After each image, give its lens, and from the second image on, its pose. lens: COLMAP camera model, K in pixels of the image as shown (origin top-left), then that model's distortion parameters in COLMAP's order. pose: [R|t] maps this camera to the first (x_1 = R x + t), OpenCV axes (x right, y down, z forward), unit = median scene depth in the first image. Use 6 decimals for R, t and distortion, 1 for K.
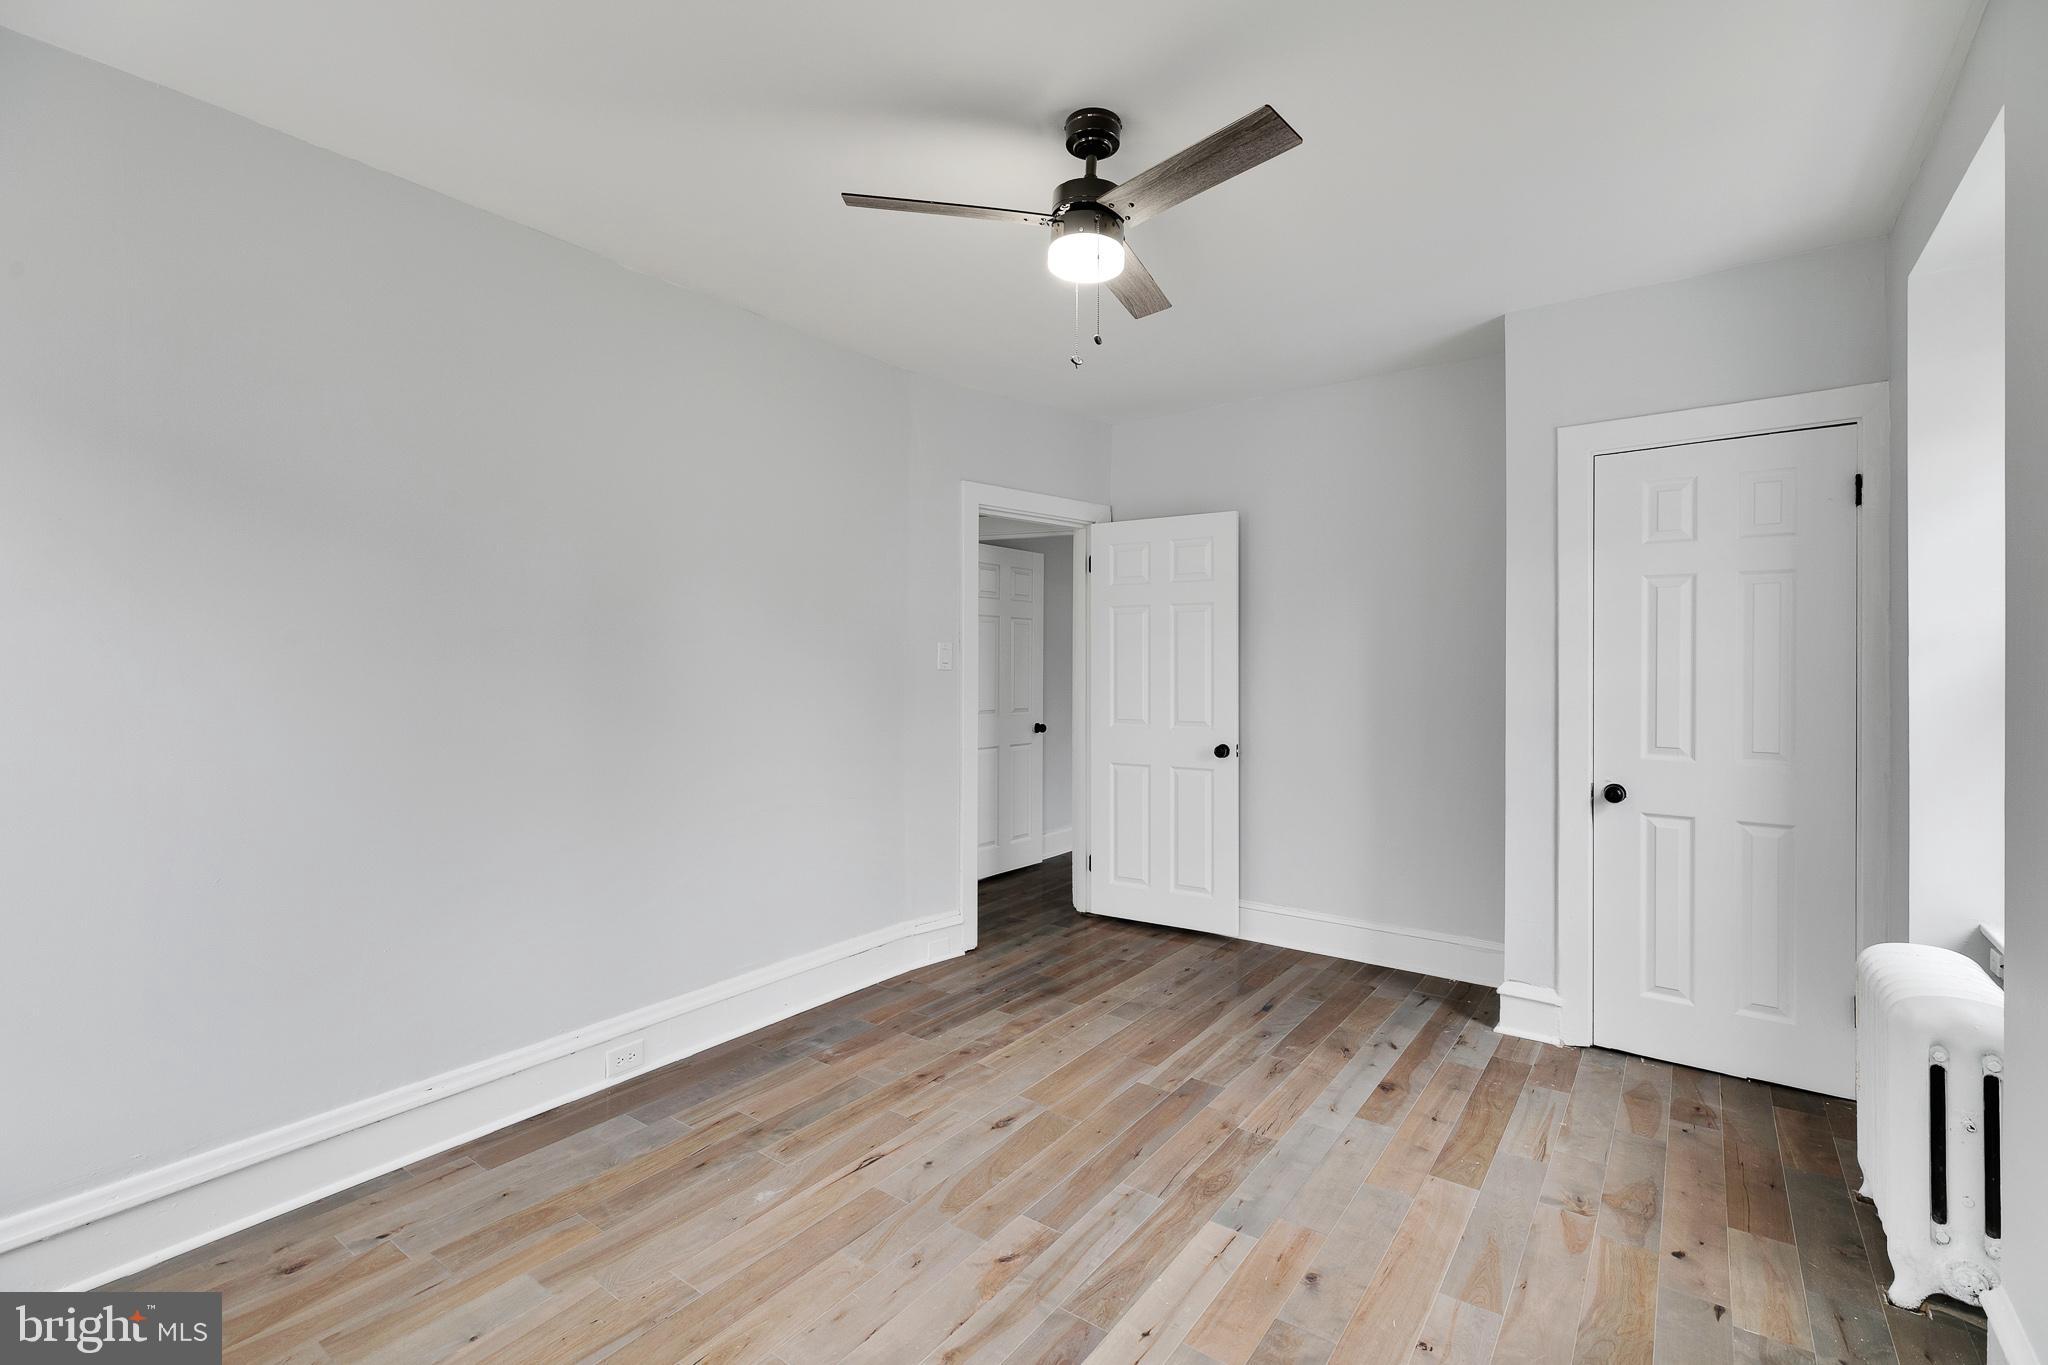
lens RADIAL K [[918.7, 0, 1024.2], [0, 918.7, 663.1], [0, 0, 1]] dist [0.005250, 0.000167]
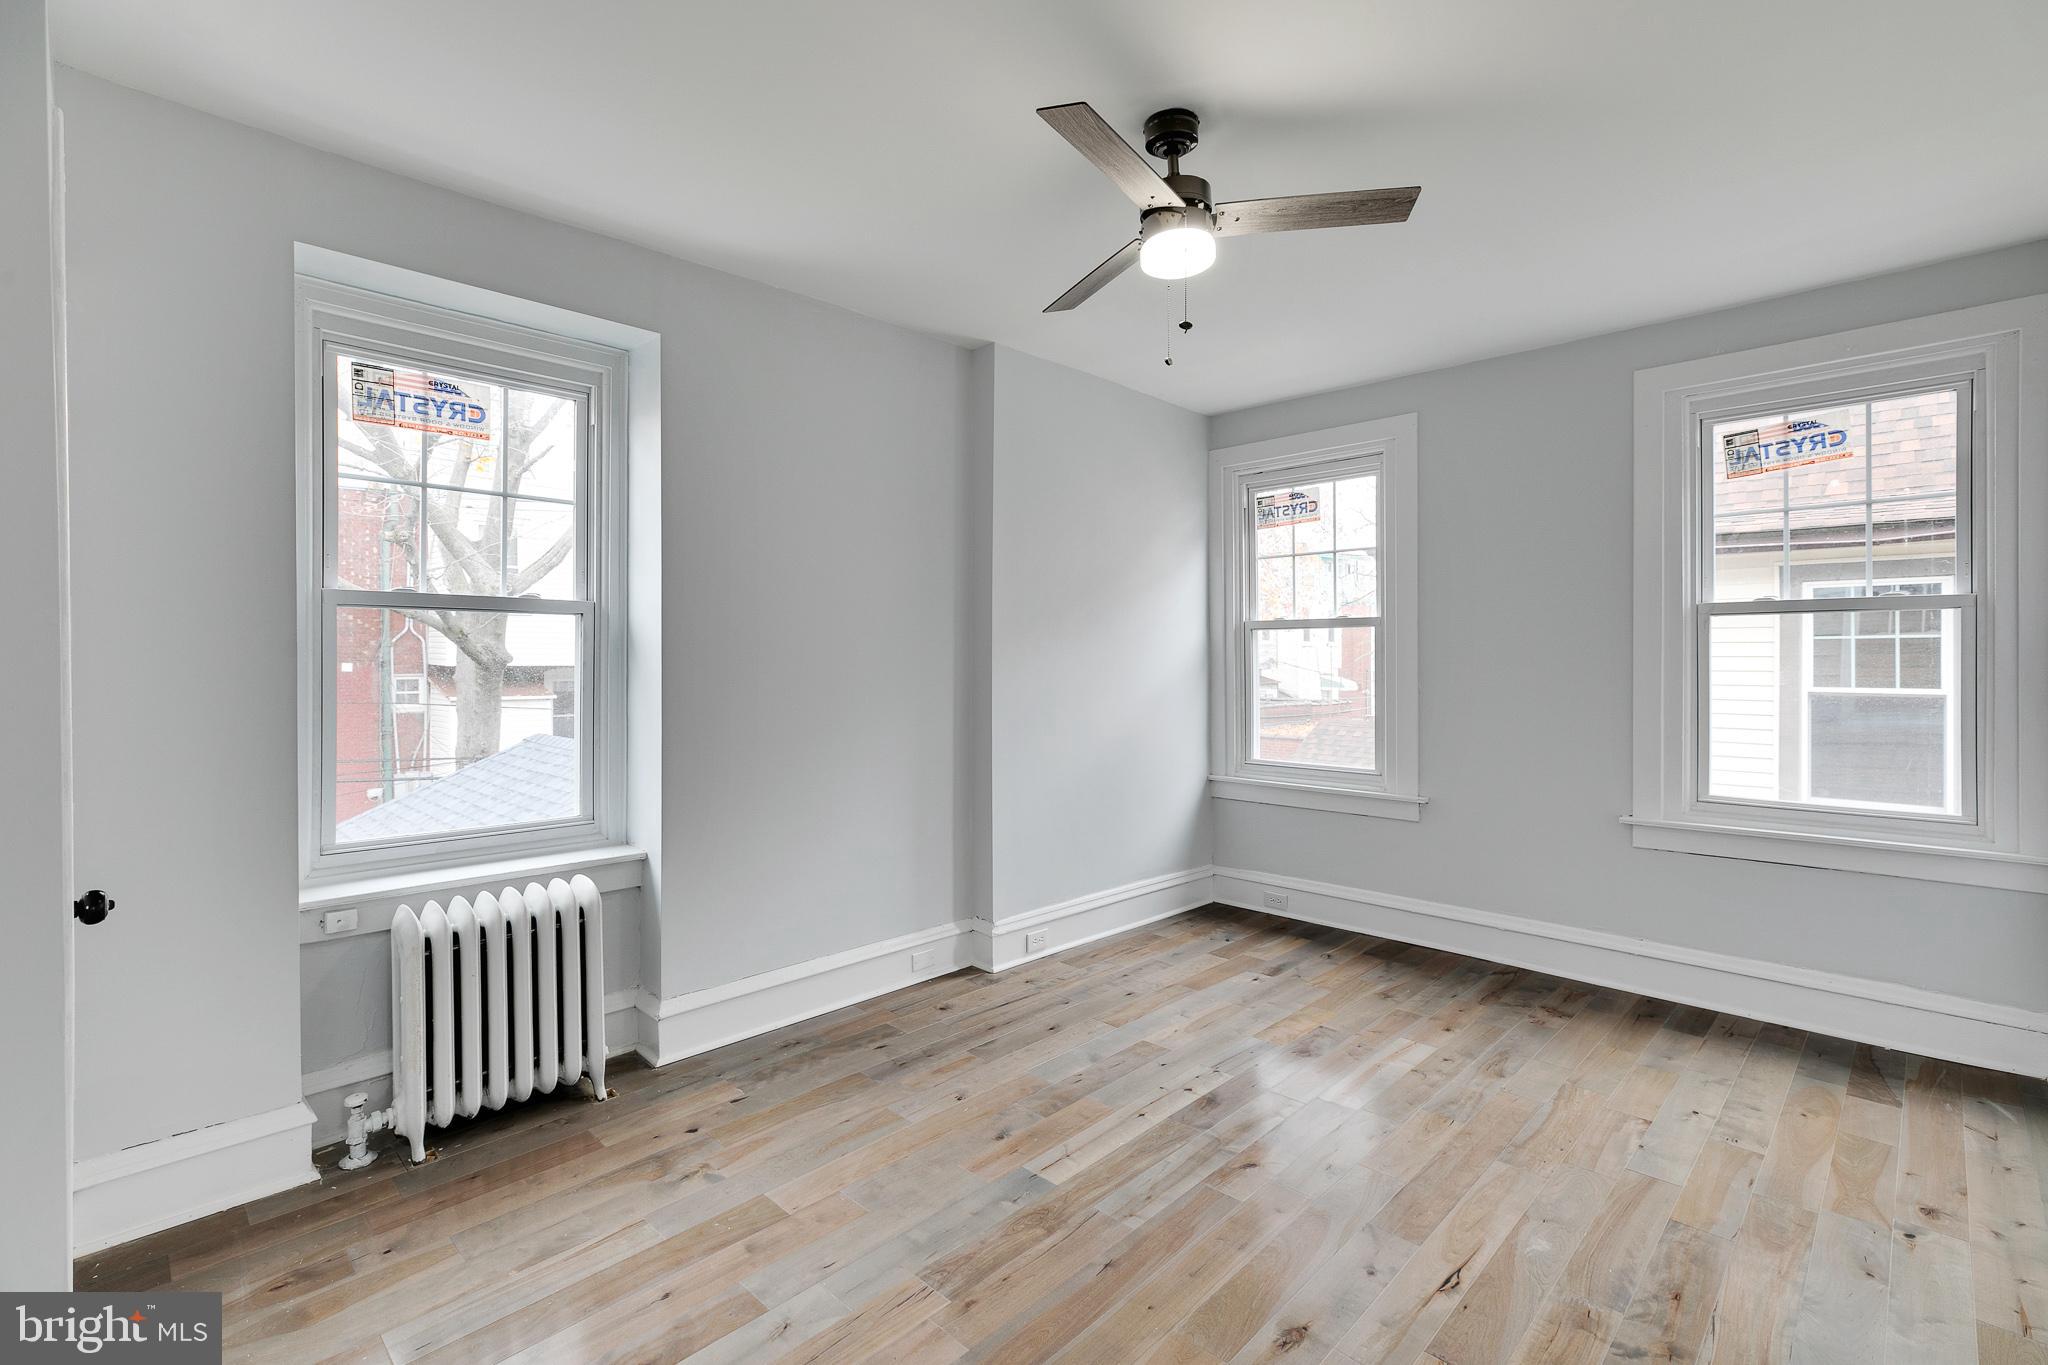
lens RADIAL K [[918.7, 0, 1024.2], [0, 918.7, 663.1], [0, 0, 1]] dist [0.005250, 0.000167]
pose [[-0.989626, -0.000124, 0.143669, 0.087052], [0.001111, 0.999963, 0.008512, 0.005927], [-0.143665, 0.008583, -0.989589, 1.990104]]
